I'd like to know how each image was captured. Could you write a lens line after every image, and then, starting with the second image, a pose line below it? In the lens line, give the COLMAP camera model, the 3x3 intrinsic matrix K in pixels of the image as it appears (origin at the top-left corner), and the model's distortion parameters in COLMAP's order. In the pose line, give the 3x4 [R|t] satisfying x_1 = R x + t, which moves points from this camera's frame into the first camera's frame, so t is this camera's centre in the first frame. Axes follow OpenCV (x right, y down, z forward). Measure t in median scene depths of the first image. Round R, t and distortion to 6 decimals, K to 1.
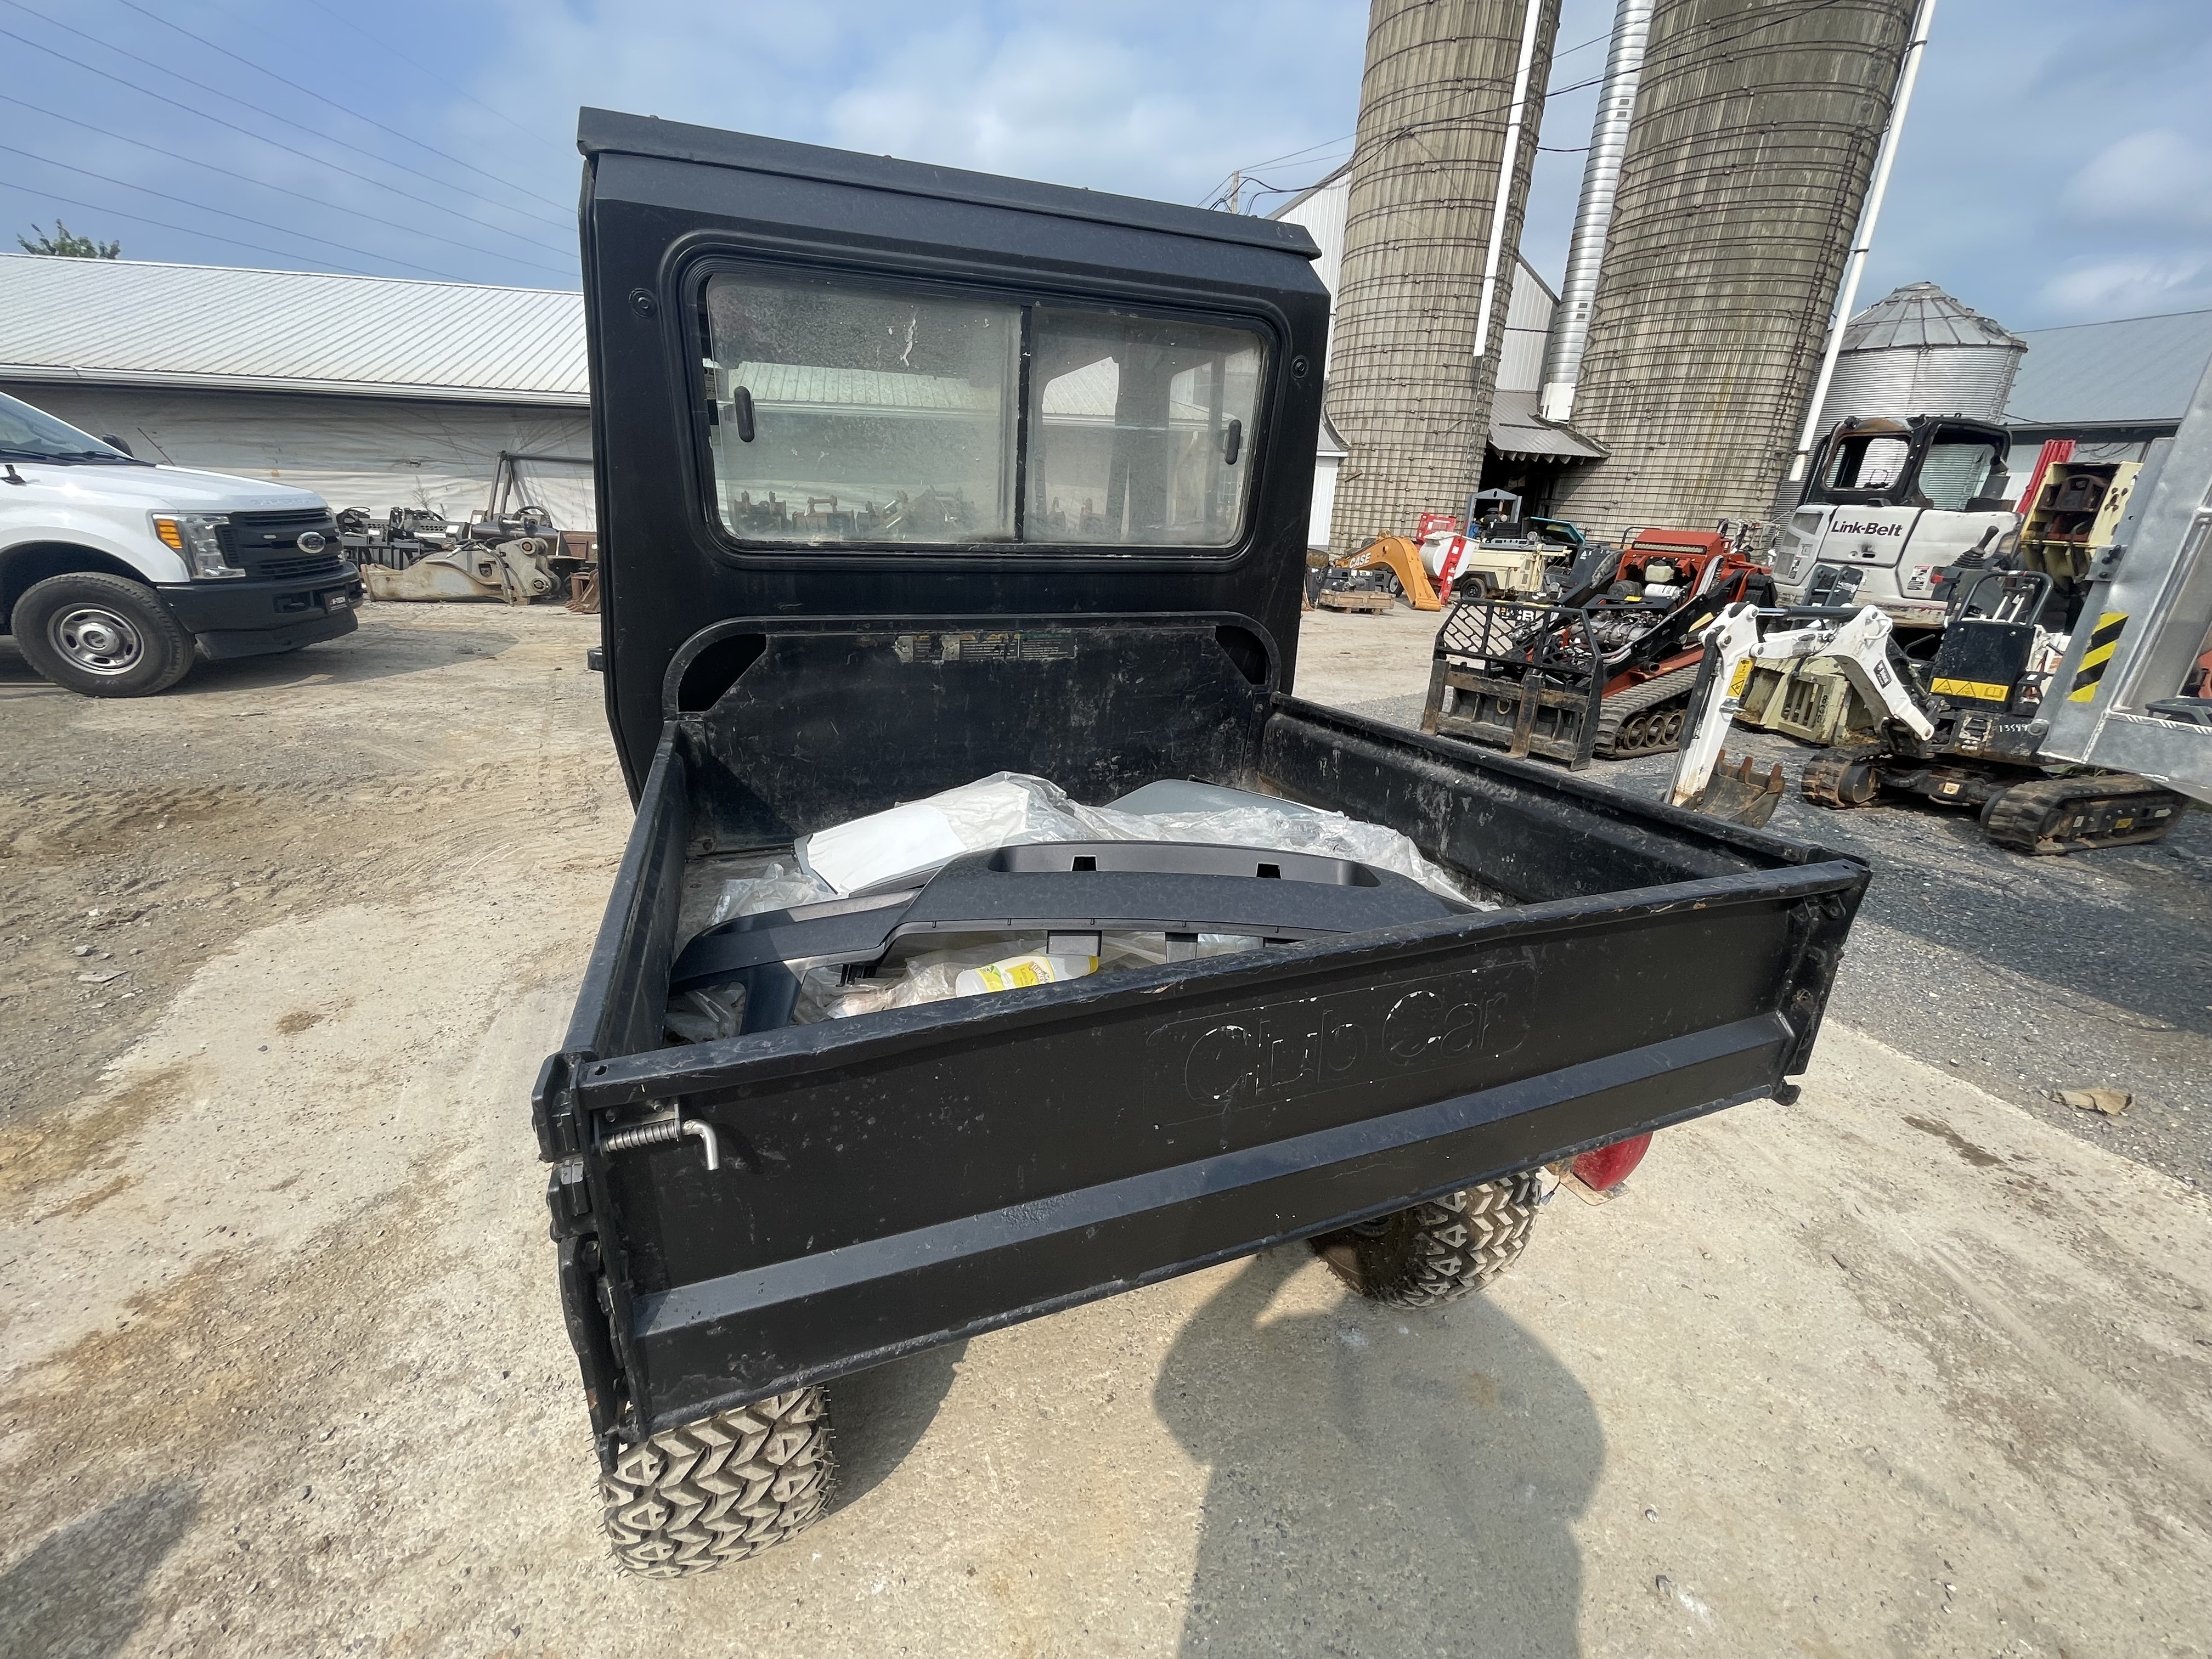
lens RADIAL K [[907.6, 0, 1095.9], [0, 907.6, 842.3], [0, 0, 1]] dist [-0.000594, -0.000767]
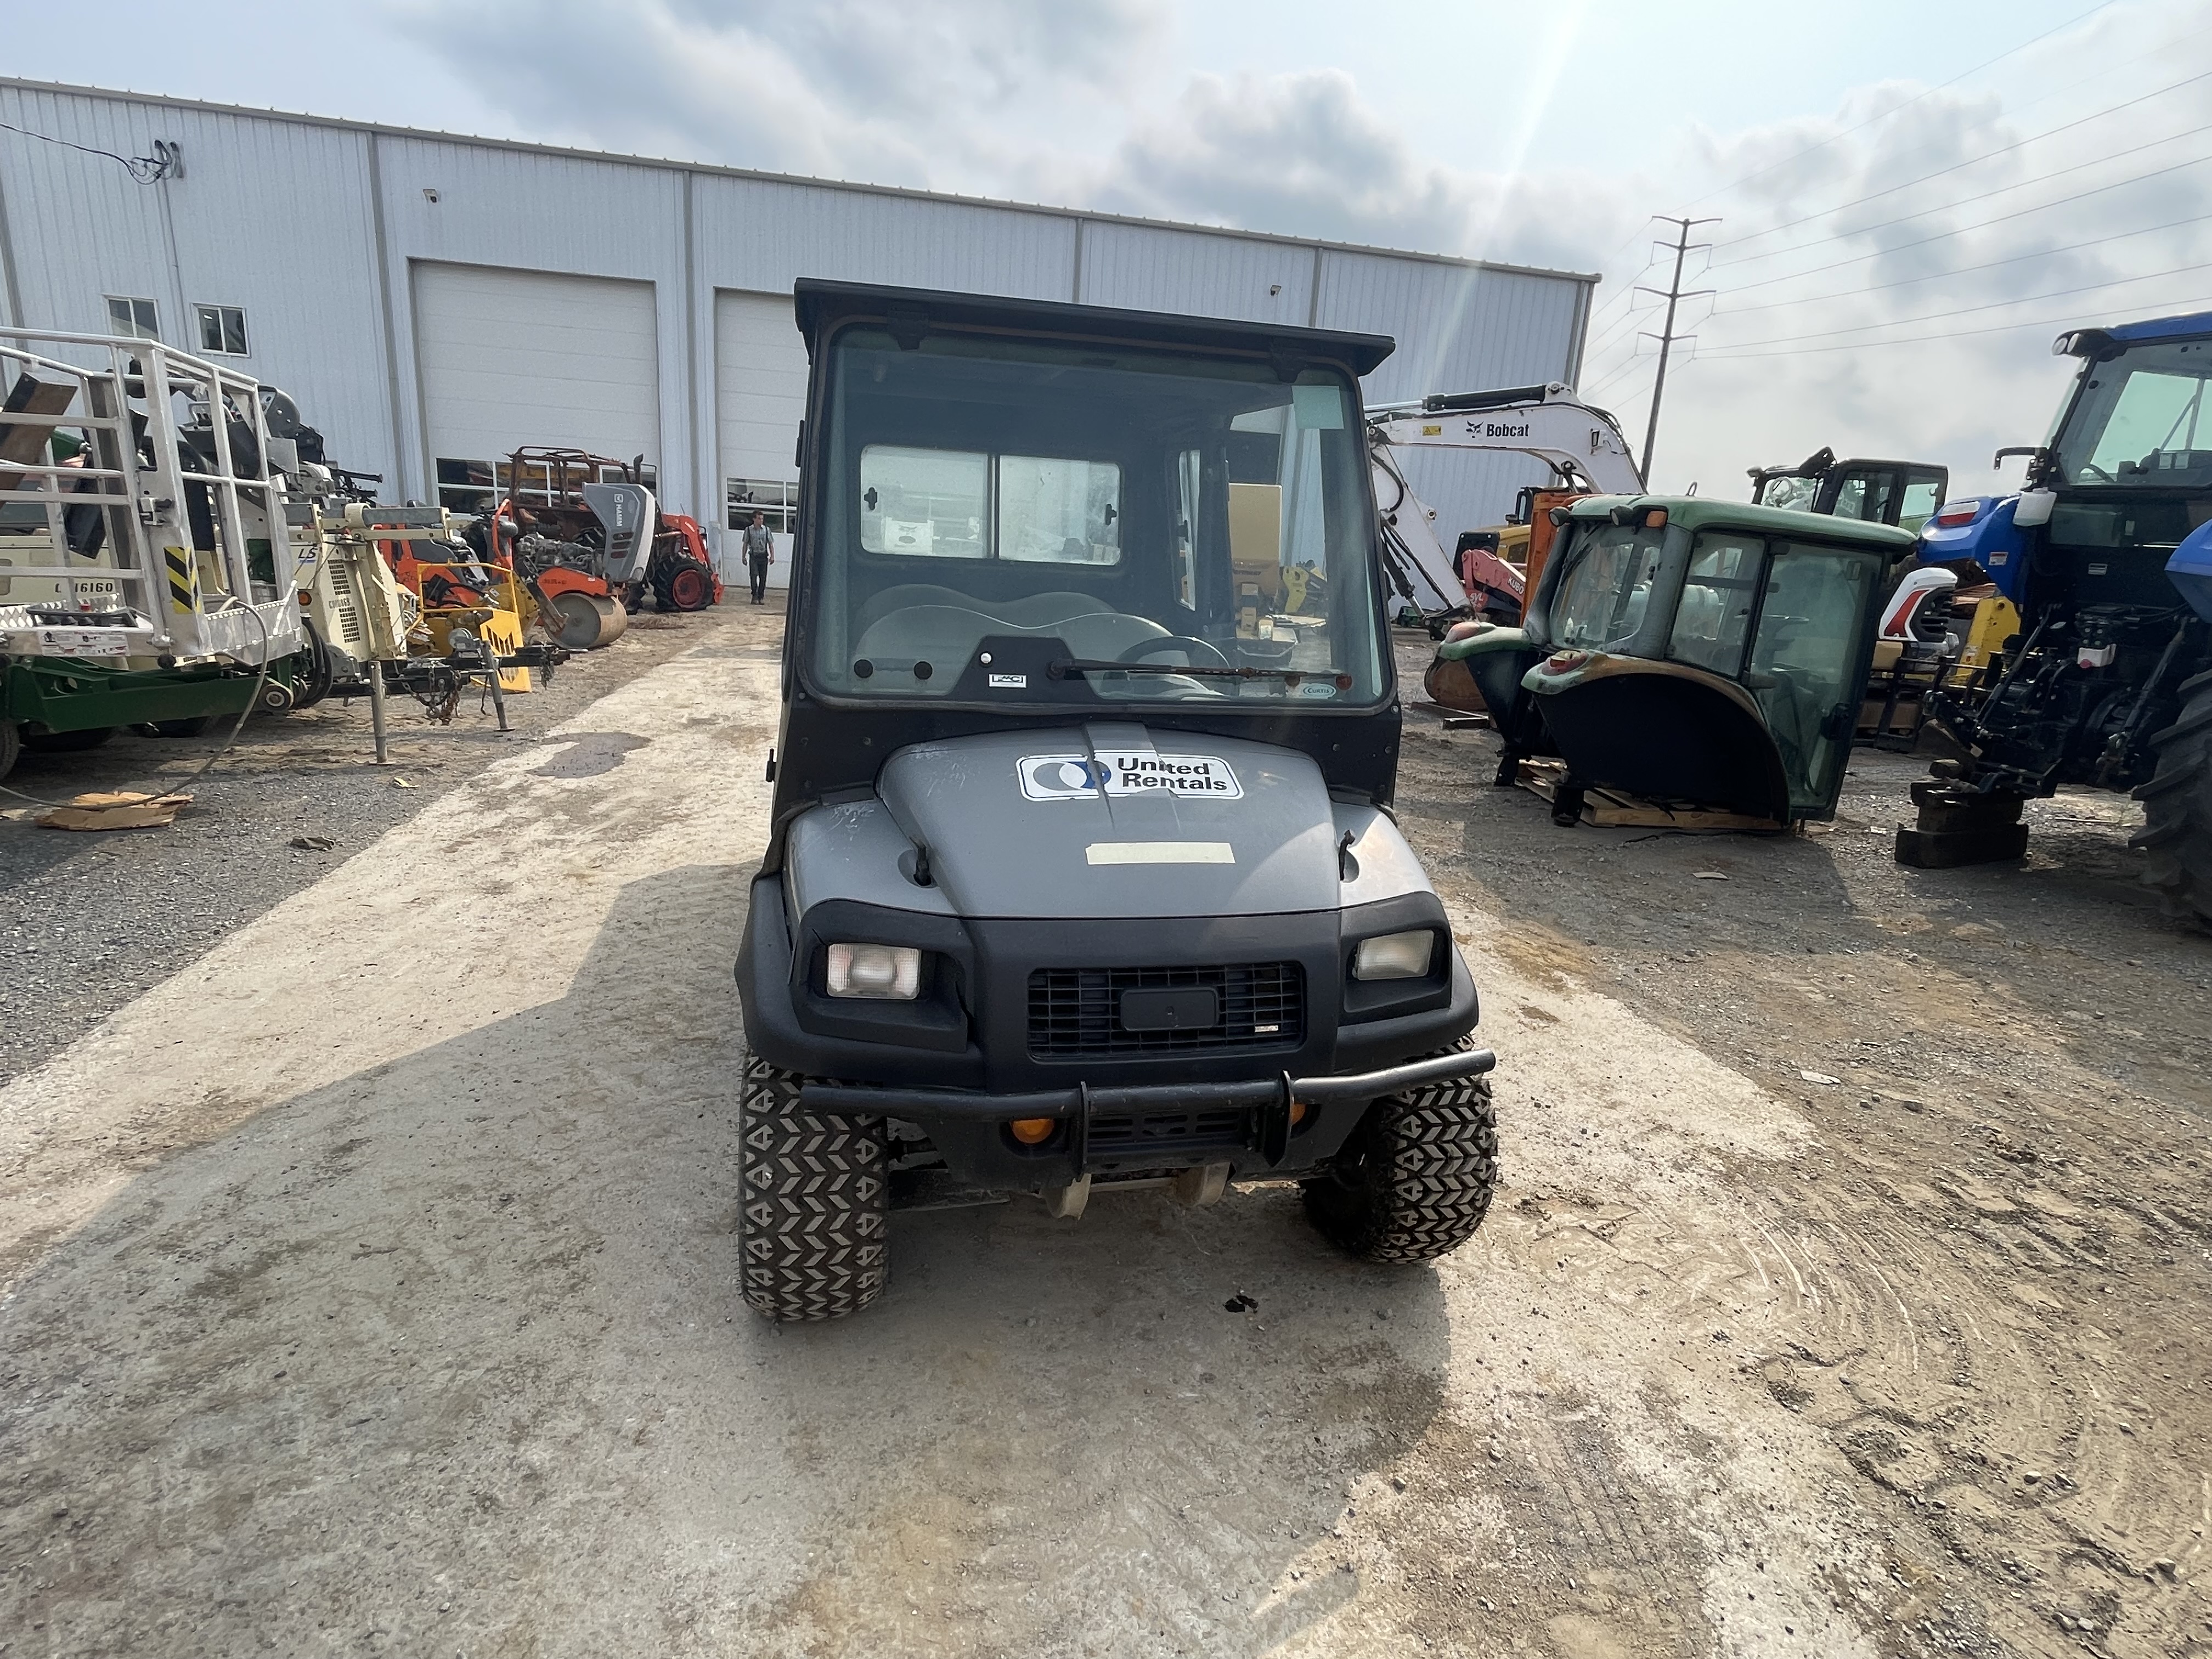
lens RADIAL K [[1112.4, 0, 1102.4], [0, 1112.4, 840.5], [0, 0, 1]] dist [-0.013199, 0.008493]
pose [[-0.984415, -0.124372, 0.124329, -0.058896], [-0.028419, 0.810199, 0.585466, -0.104854], [-0.173547, 0.572808, -0.801107, 0.270754]]
